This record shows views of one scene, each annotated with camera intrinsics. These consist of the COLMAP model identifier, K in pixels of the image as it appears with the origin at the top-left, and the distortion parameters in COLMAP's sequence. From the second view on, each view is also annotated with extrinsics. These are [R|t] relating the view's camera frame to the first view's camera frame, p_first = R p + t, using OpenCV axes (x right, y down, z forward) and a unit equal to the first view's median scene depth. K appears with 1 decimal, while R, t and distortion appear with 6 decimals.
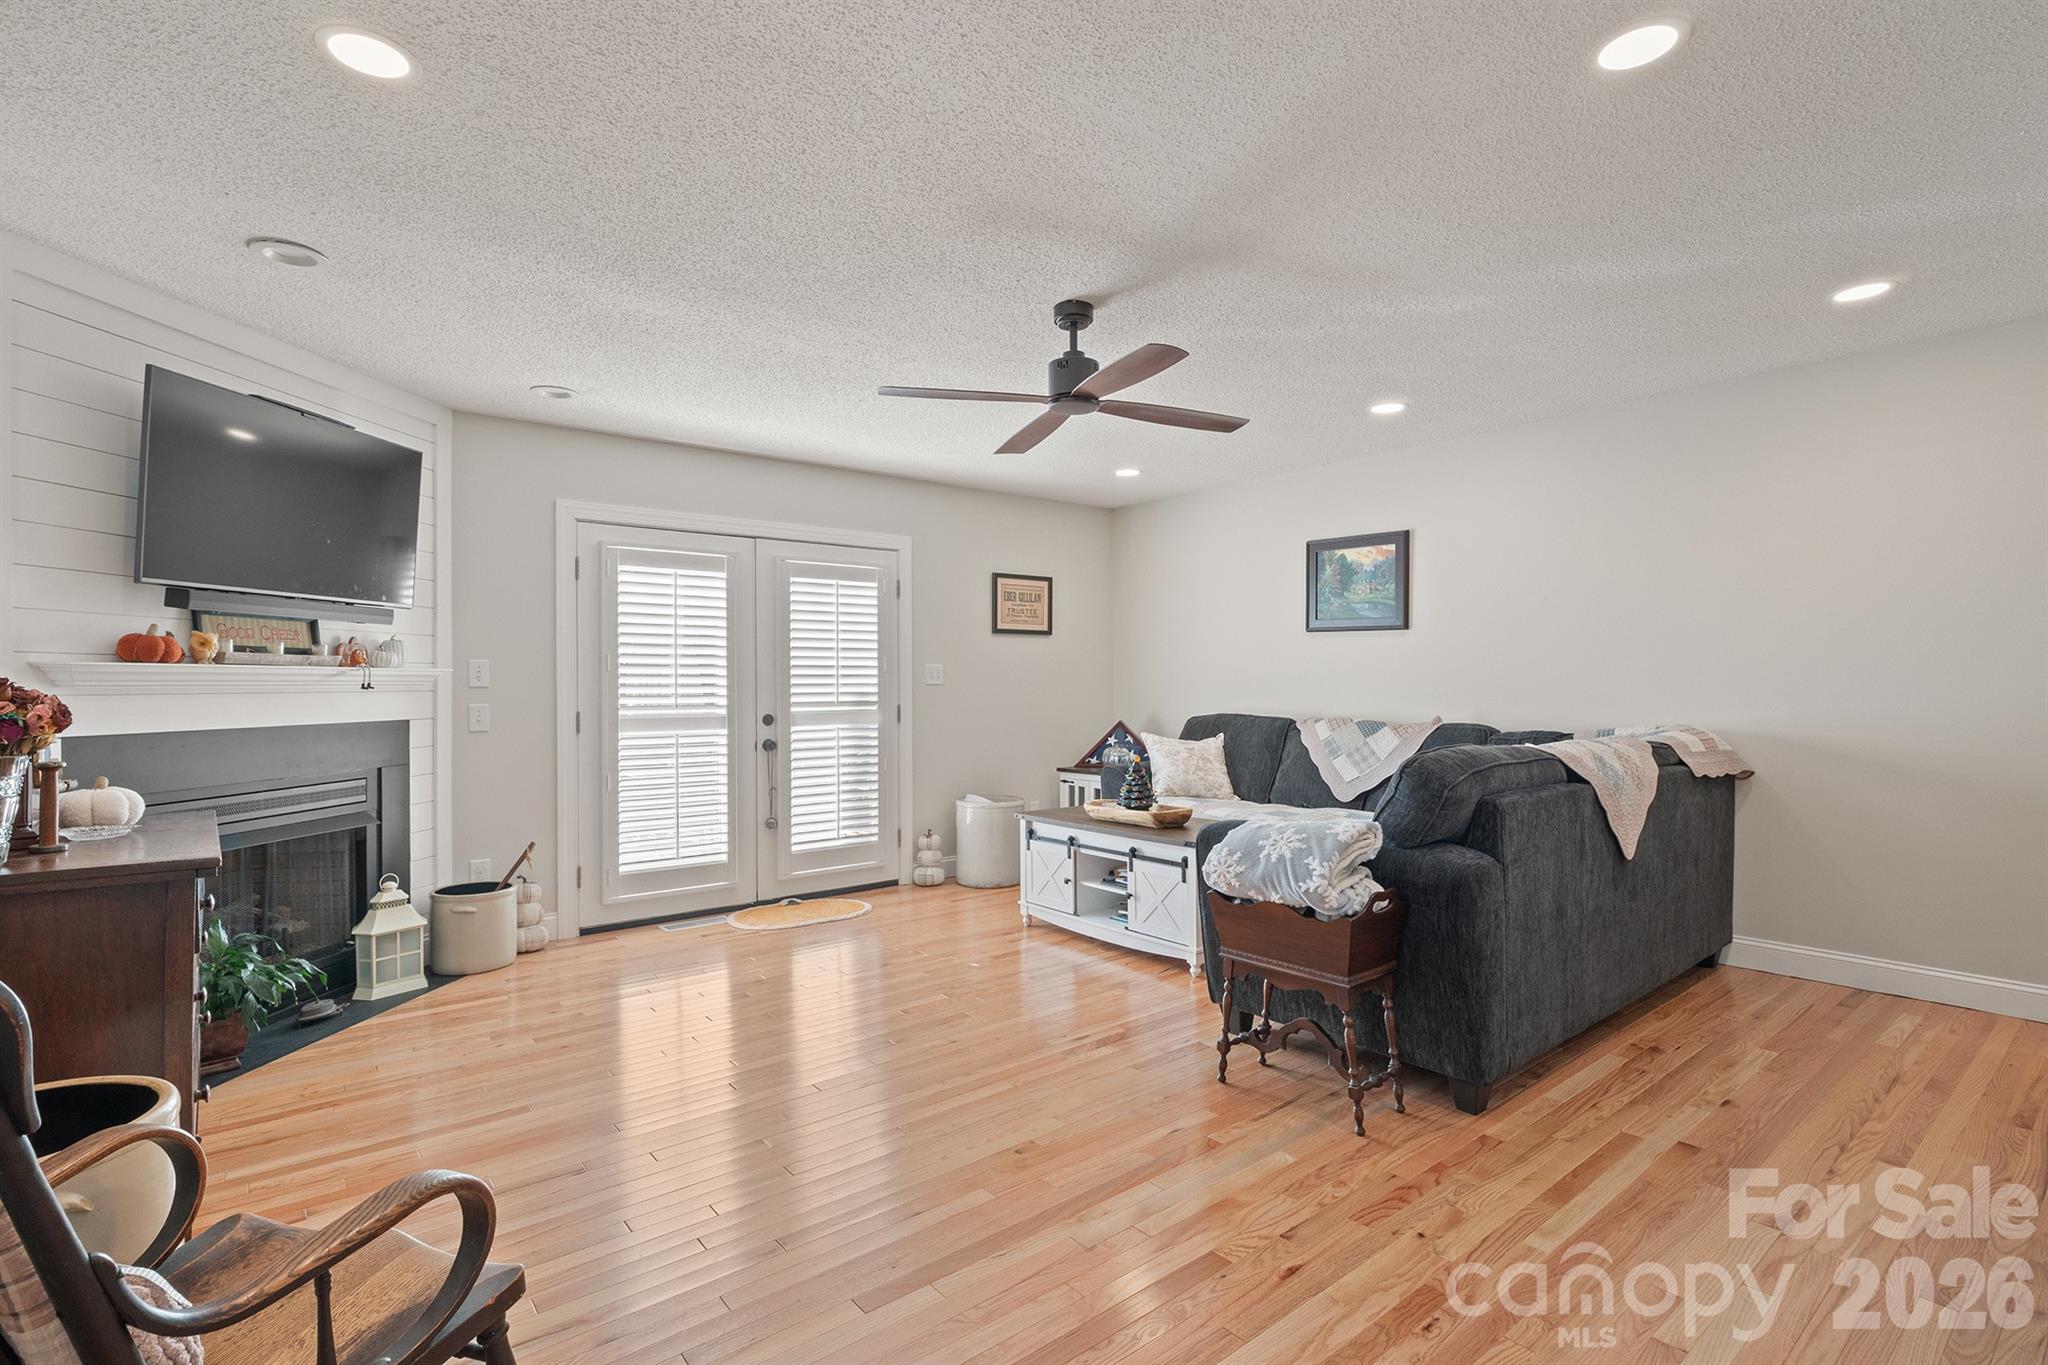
lens RADIAL K [[974.9, 0, 1015.1], [0, 974.9, 682.2], [0, 0, 1]] dist [-0.005836, -0.000744]
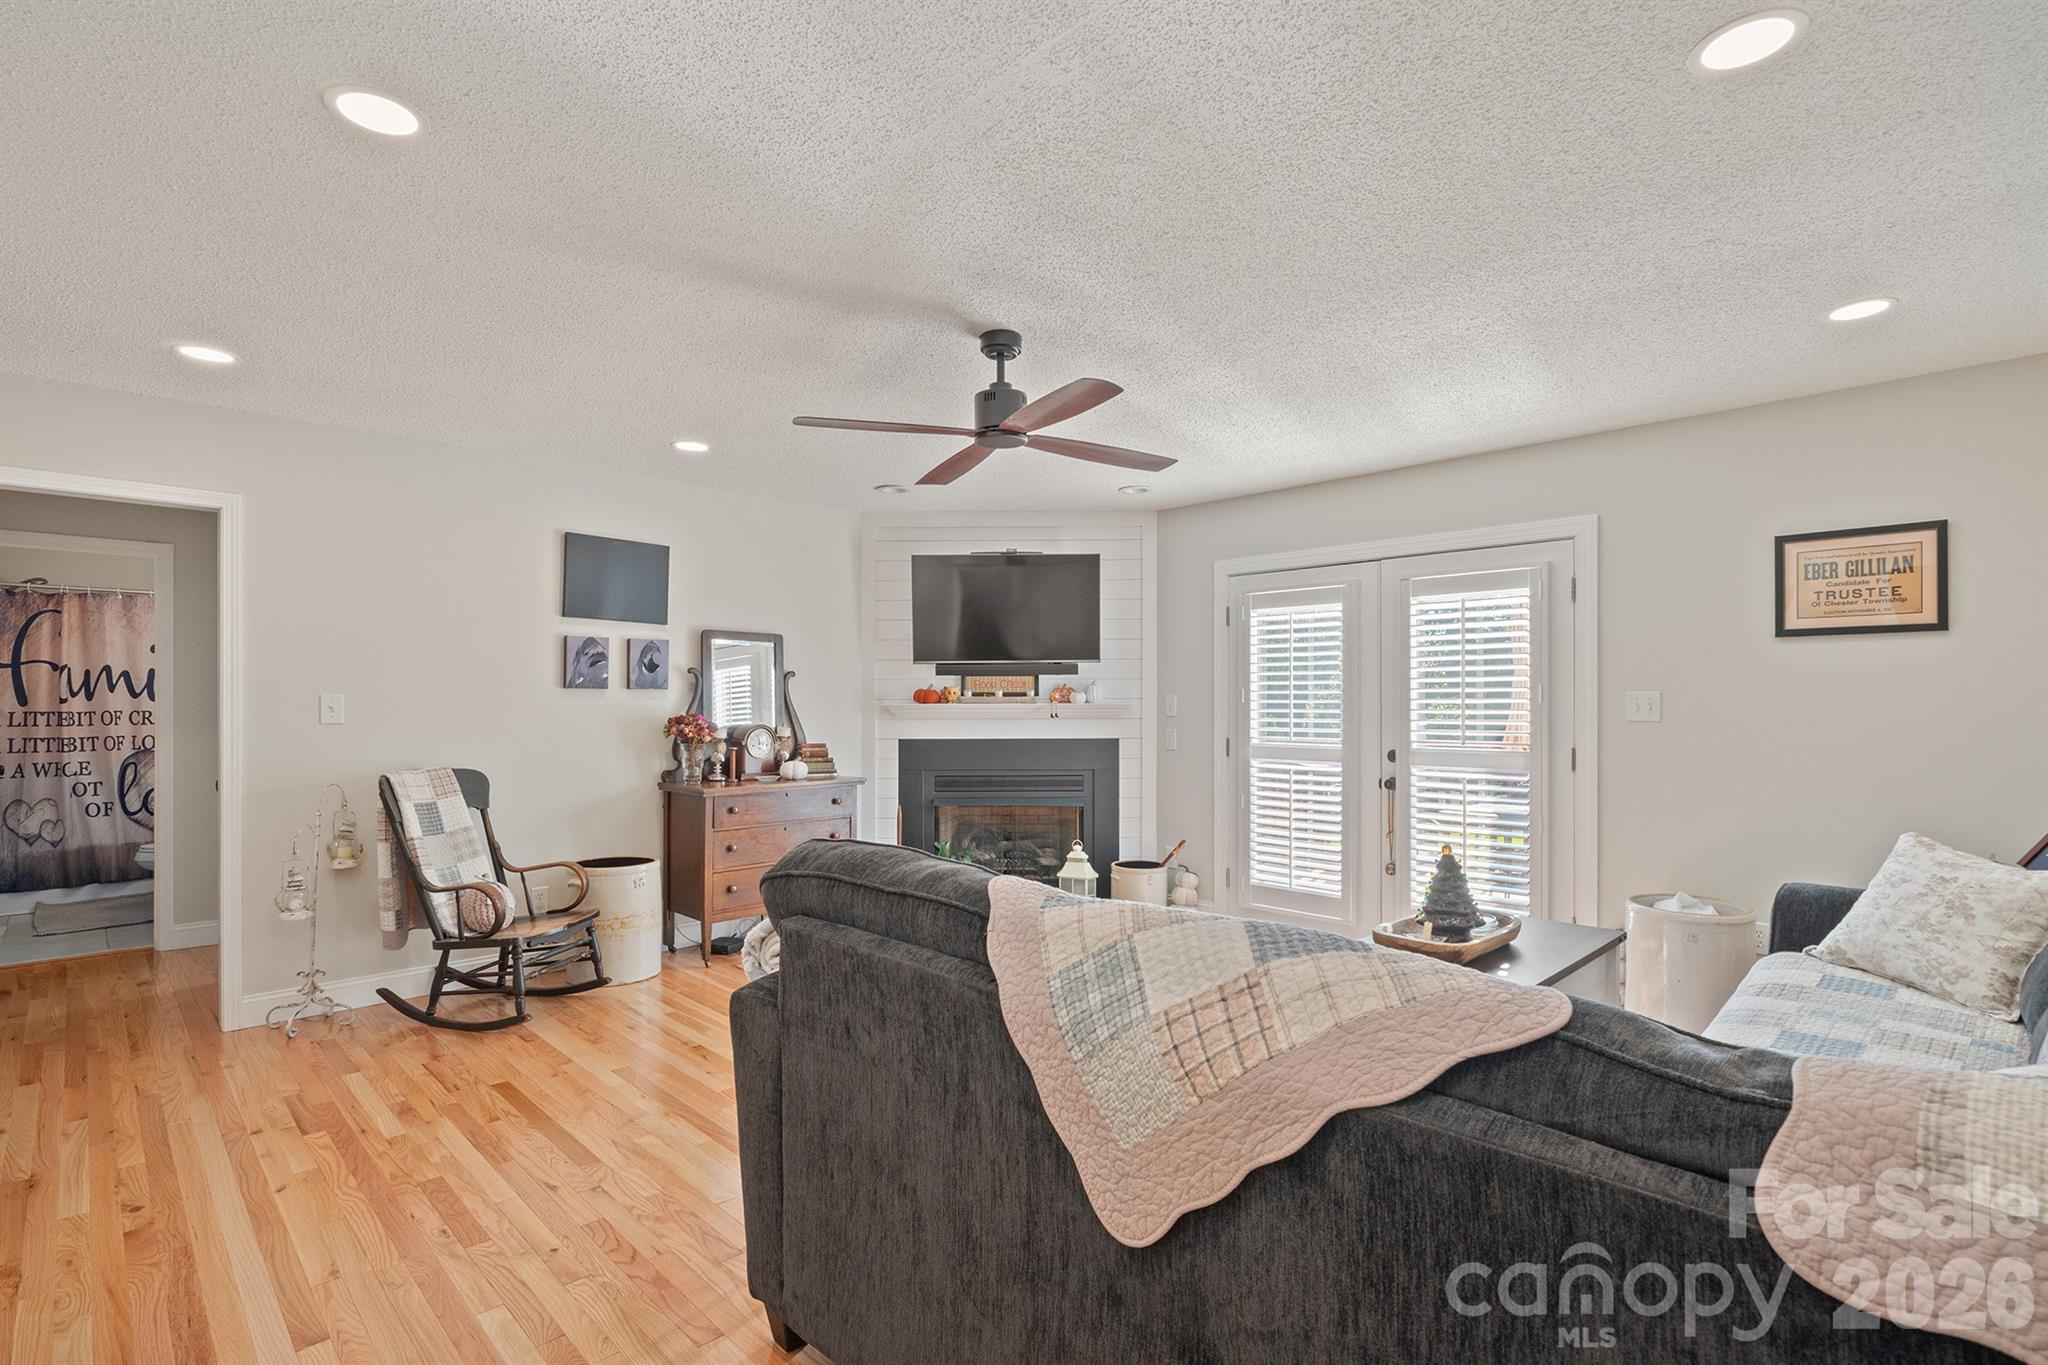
lens RADIAL K [[974.9, 0, 1039.6], [0, 974.9, 702.3], [0, 0, 1]] dist [-0.005836, -0.000744]
pose [[0.099375, 0.003913, -0.995042, 0.628955], [0.003152, 0.999986, 0.004248, -0.017327], [0.995045, -0.003559, 0.099362, 0.583764]]
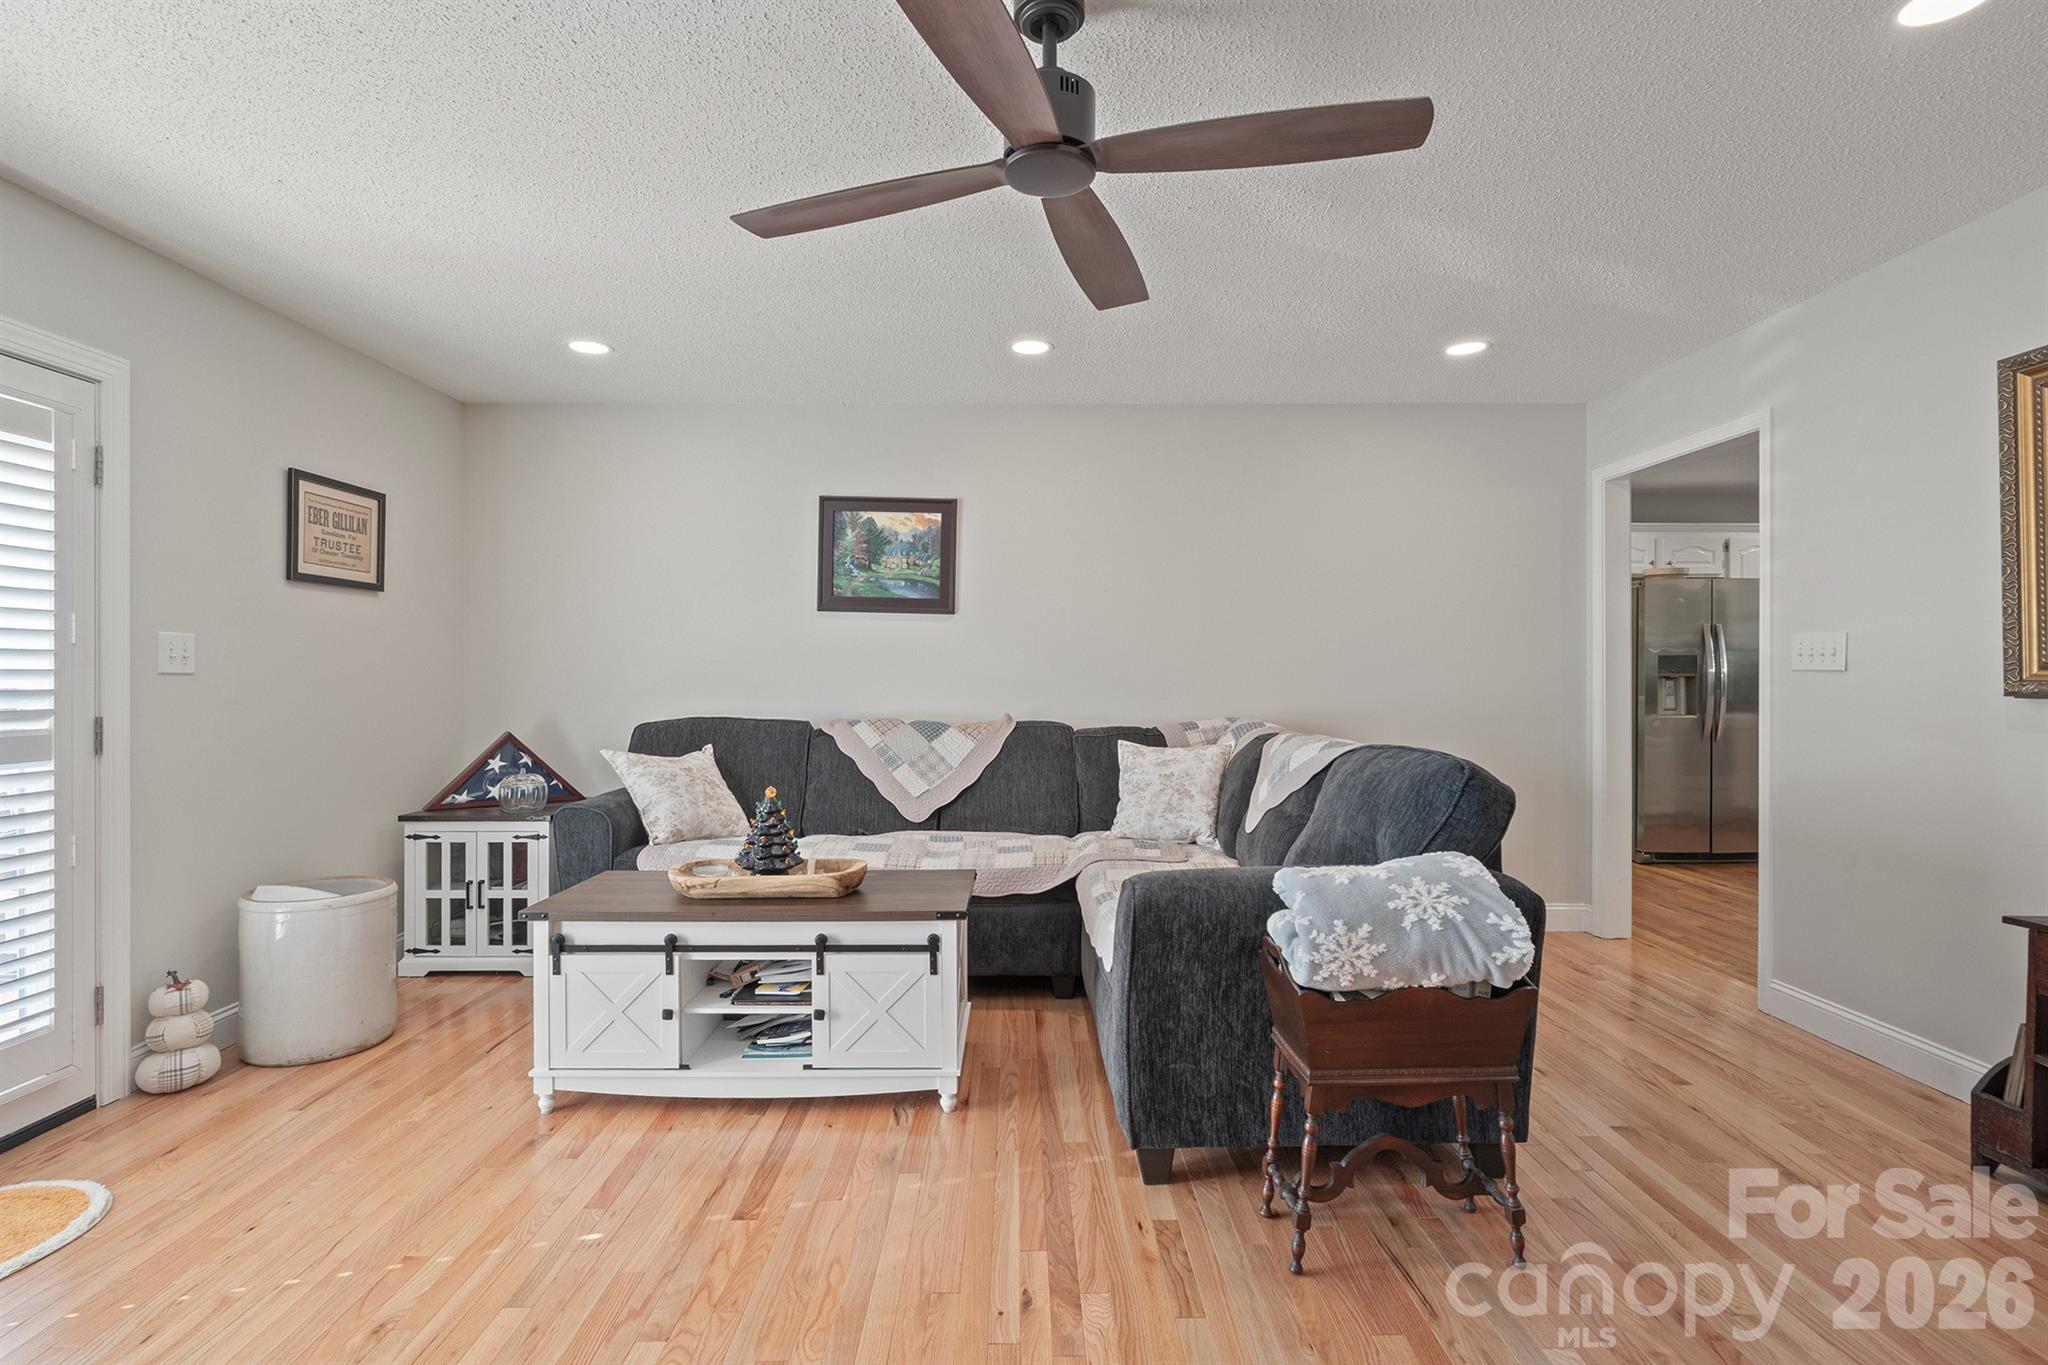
lens RADIAL K [[974.9, 0, 1037.7], [0, 974.9, 679.1], [0, 0, 1]] dist [-0.005836, -0.000744]
pose [[0.611985, 0.003972, 0.790860, -0.231624], [-0.004808, 0.999988, -0.001302, 0.004222], [-0.790855, -0.003006, 0.611996, 0.406501]]
